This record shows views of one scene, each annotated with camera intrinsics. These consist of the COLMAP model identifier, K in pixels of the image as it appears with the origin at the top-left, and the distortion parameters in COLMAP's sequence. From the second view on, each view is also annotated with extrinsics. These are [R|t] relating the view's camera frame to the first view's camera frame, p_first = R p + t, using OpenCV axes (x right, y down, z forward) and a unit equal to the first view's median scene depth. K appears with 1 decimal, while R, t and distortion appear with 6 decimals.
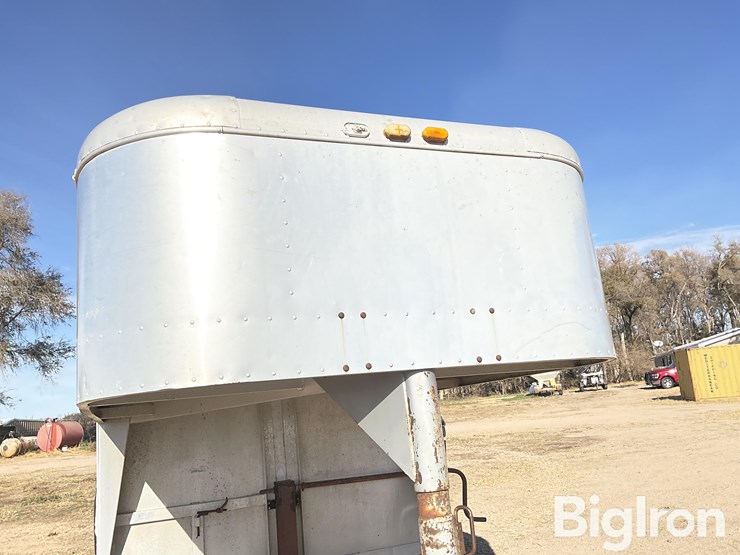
lens RADIAL K [[610.5, 0, 370.3], [0, 610.5, 266.8], [0, 0, 1]] dist [0.066348, -0.130045]
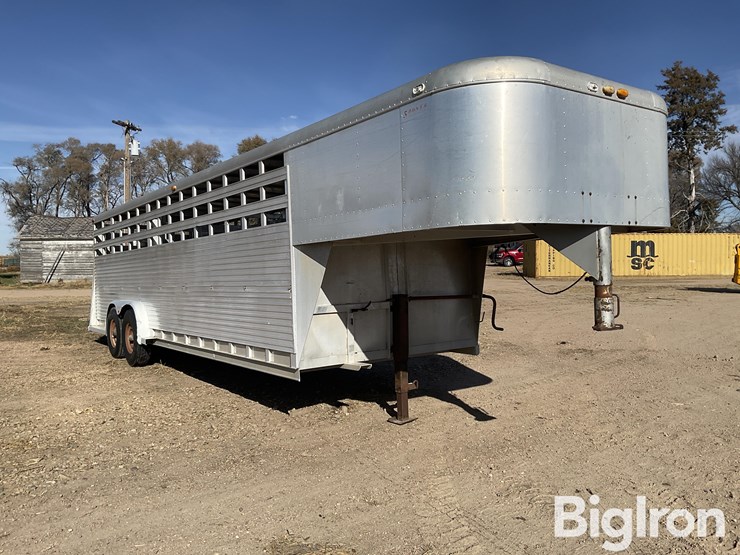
lens RADIAL K [[611.4, 0, 370.0], [0, 611.4, 277.5], [0, 0, 1]] dist [0.090203, -0.160167]
pose [[0.966917, 0.066423, 0.246293, -0.566719], [-0.121815, 0.968536, 0.217024, -0.001228], [-0.224128, -0.239846, 0.944585, -0.359015]]
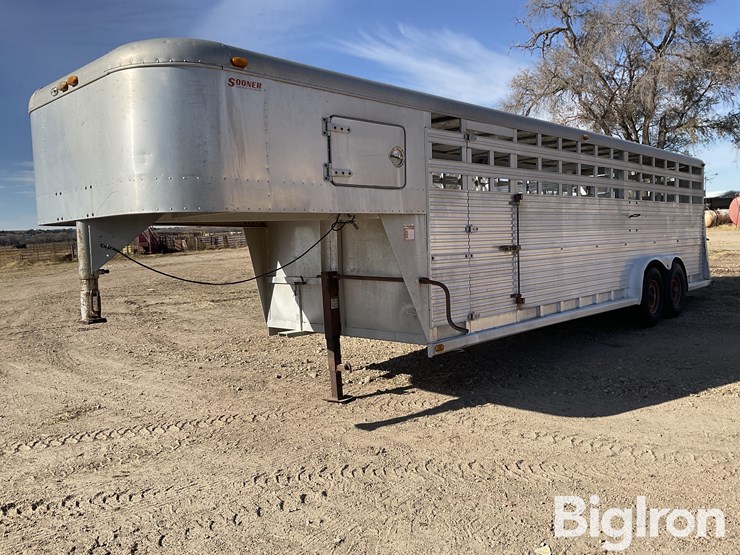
lens RADIAL K [[611.4, 0, 370.0], [0, 611.4, 277.5], [0, 0, 1]] dist [0.090203, -0.160167]
pose [[0.430116, 0.139360, -0.891952, 1.165332], [0.210384, 0.945337, 0.249152, 0.024980], [0.877917, -0.294816, 0.377286, 0.532531]]
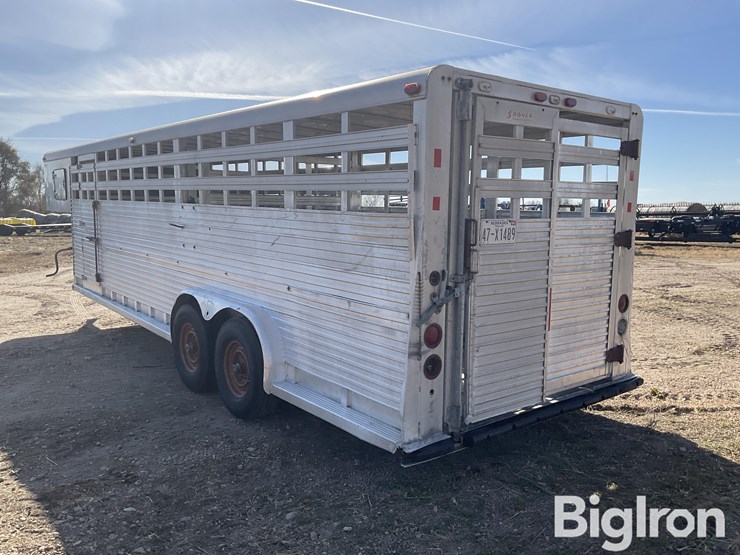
lens RADIAL K [[611.4, 0, 370.0], [0, 611.4, 277.5], [0, 0, 1]] dist [0.090203, -0.160167]
pose [[-0.951450, 0.117831, -0.284357, -0.288874], [0.146450, 0.985855, -0.081504, 0.823329], [0.270731, -0.119191, -0.955248, 3.610070]]
